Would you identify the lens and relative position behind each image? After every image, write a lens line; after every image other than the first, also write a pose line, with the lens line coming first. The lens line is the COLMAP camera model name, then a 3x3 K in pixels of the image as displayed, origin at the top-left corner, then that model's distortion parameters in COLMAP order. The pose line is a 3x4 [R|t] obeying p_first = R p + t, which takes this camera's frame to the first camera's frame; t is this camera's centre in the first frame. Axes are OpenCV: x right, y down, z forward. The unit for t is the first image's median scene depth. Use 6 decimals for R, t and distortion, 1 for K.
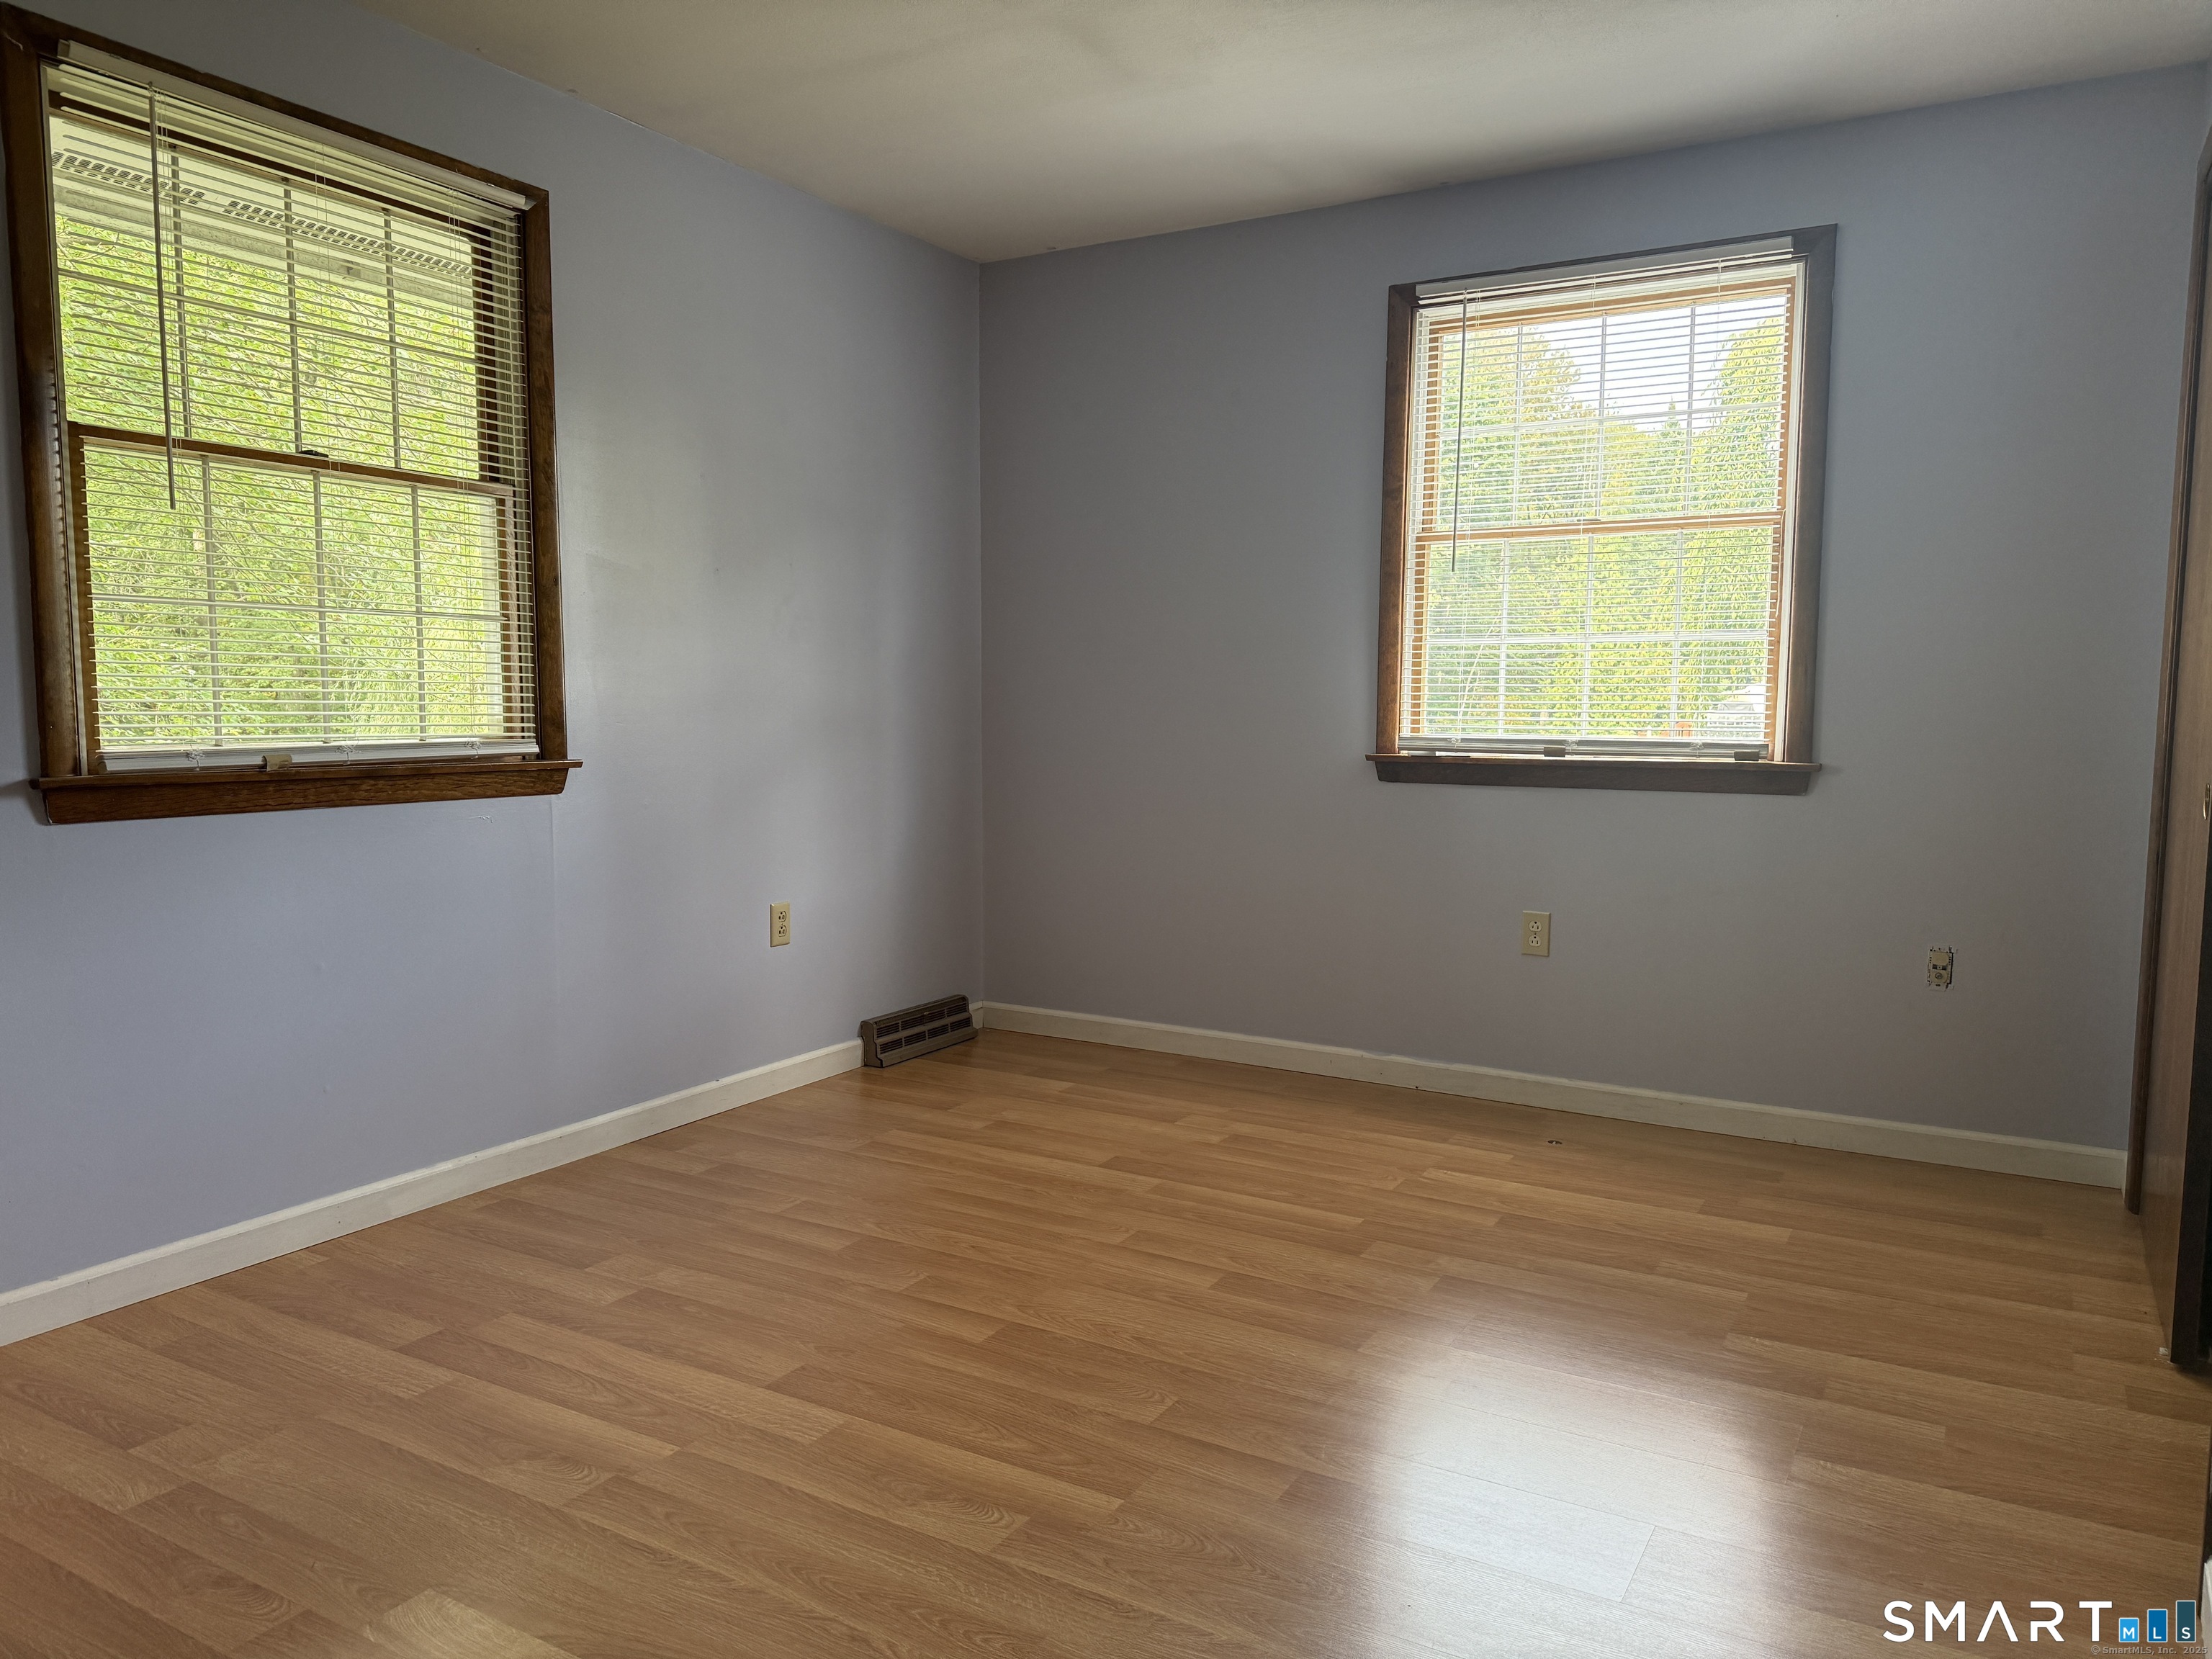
lens RADIAL K [[1547.4, 0, 1106.0], [0, 1547.4, 829.5], [0, 0, 1]] dist [0.149480, -0.223009]
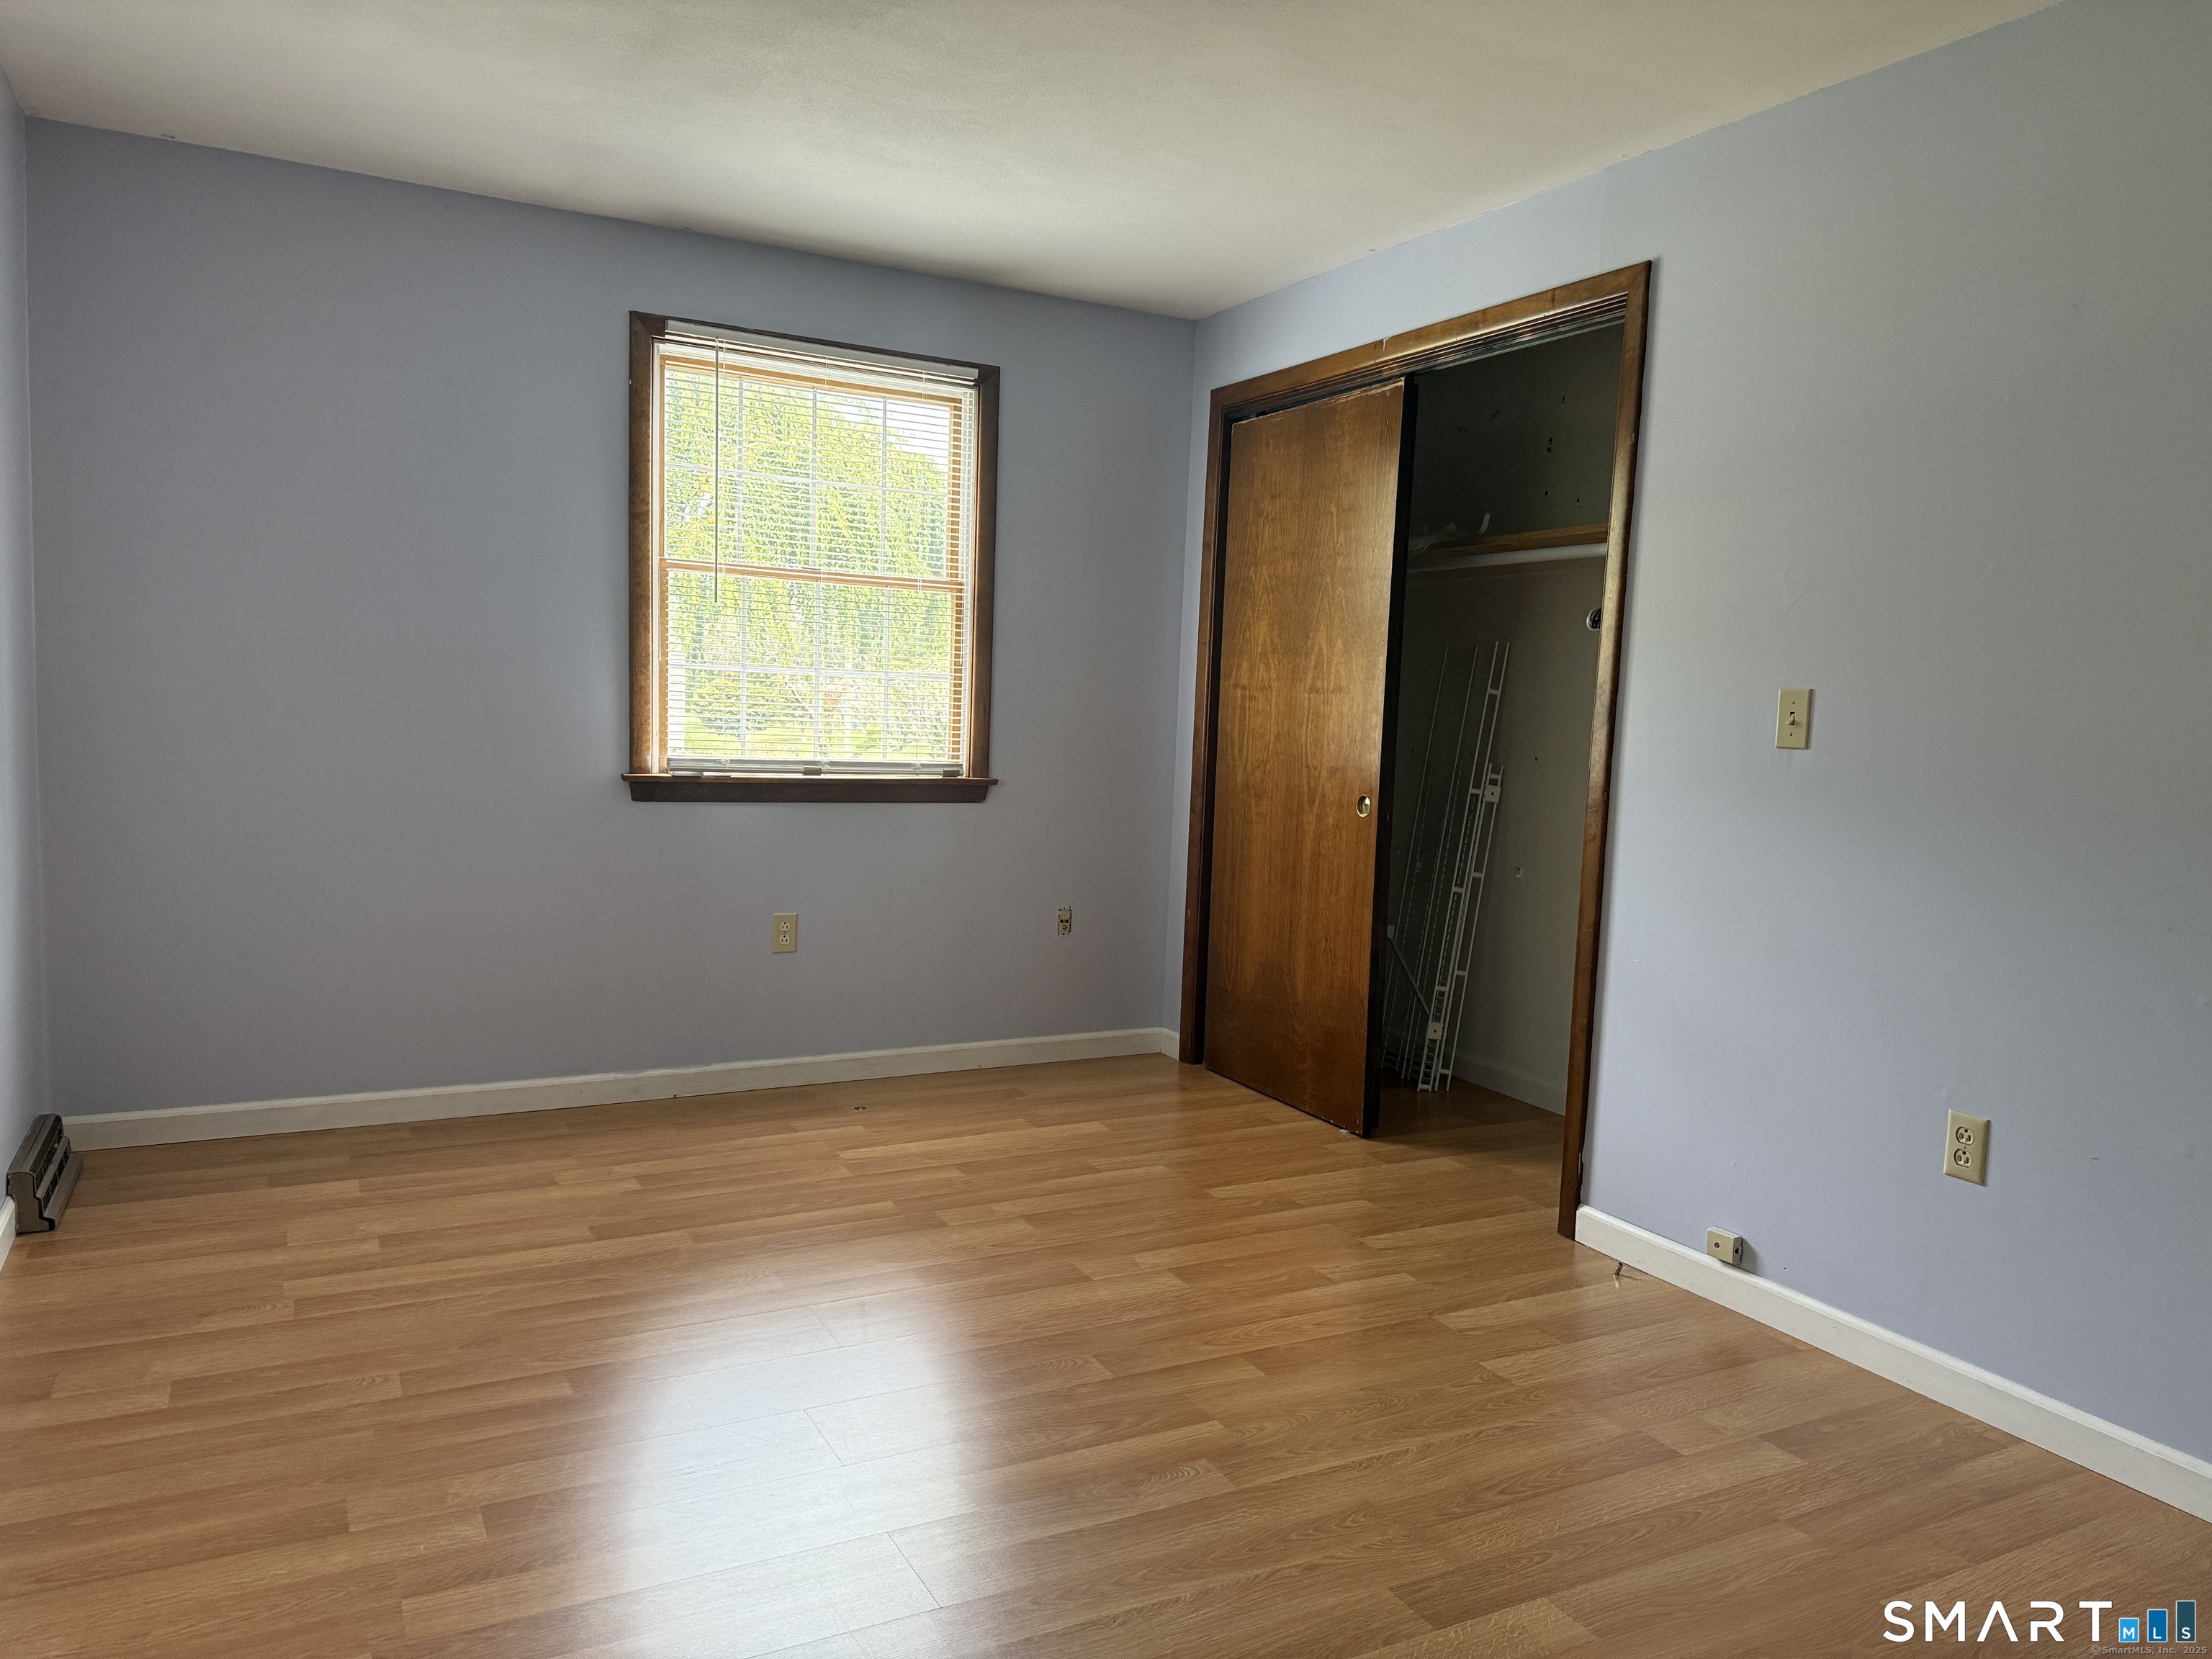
lens RADIAL K [[1547.4, 0, 1106.0], [0, 1547.4, 829.5], [0, 0, 1]] dist [0.149480, -0.223009]
pose [[0.520514, -0.061607, 0.851628, -0.593230], [0.039307, 0.998065, 0.048176, -0.056171], [-0.852948, 0.008398, 0.521929, 0.239114]]
